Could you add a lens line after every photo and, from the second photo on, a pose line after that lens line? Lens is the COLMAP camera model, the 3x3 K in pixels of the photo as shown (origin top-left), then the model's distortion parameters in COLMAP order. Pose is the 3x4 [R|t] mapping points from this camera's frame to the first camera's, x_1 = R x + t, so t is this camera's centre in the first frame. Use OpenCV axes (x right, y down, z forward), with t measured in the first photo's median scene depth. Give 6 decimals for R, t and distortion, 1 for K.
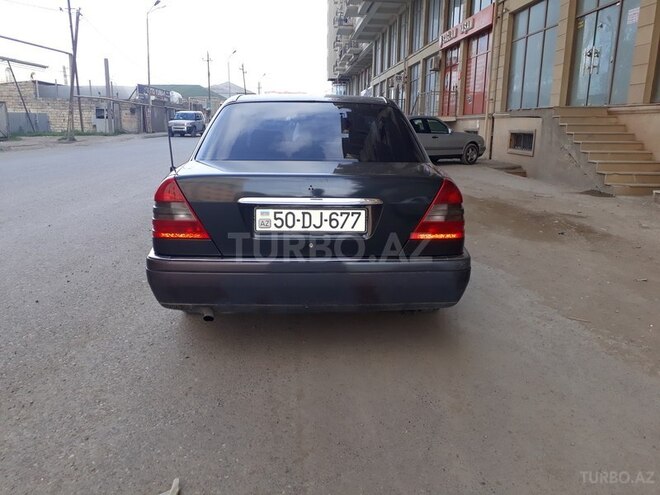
lens RADIAL K [[529.4, 0, 329.9], [0, 529.4, 245.5], [0, 0, 1]] dist [0.012166, 0.002474]
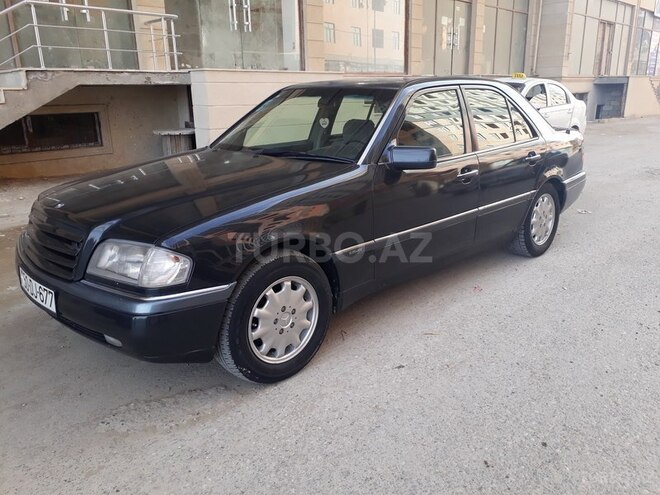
lens RADIAL K [[529.4, 0, 331.2], [0, 529.4, 246.7], [0, 0, 1]] dist [0.012166, 0.002474]
pose [[-0.674572, -0.212206, 0.707051, -0.182397], [0.167907, 0.888582, 0.426883, -0.115077], [-0.718860, 0.406682, -0.563782, 0.457814]]
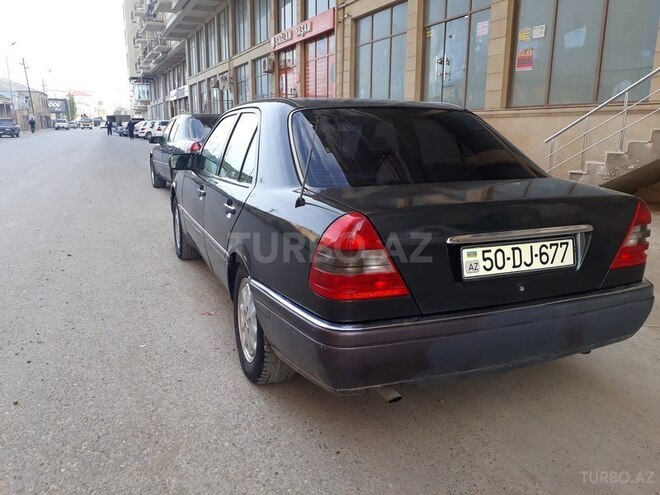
lens RADIAL K [[529.4, 0, 331.2], [0, 529.4, 248.4], [0, 0, 1]] dist [0.012166, 0.002474]
pose [[0.936269, -0.084449, 0.340982, -0.089663], [0.083576, 0.996352, 0.017276, -0.015328], [-0.341196, 0.012322, 0.939911, 0.053631]]
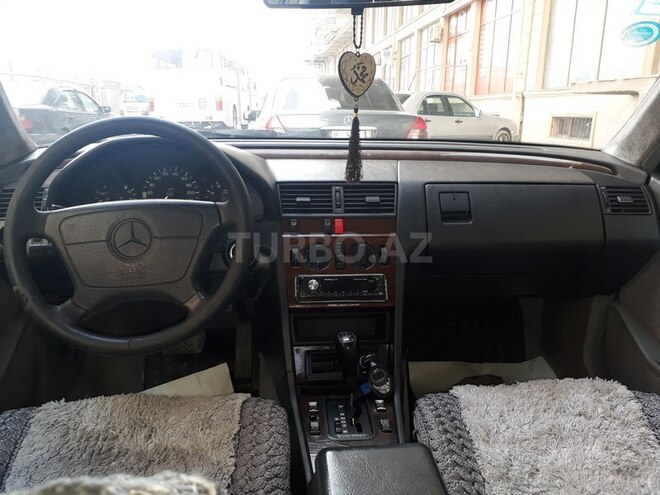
lens RADIAL K [[529.4, 0, 331.3], [0, 529.4, 248.1], [0, 0, 1]] dist [0.012166, 0.002474]
pose [[0.998675, -0.008572, 0.050745, -0.017455], [0.006954, 0.999464, 0.031987, -0.050436], [-0.050992, -0.031592, 0.998199, 0.253434]]
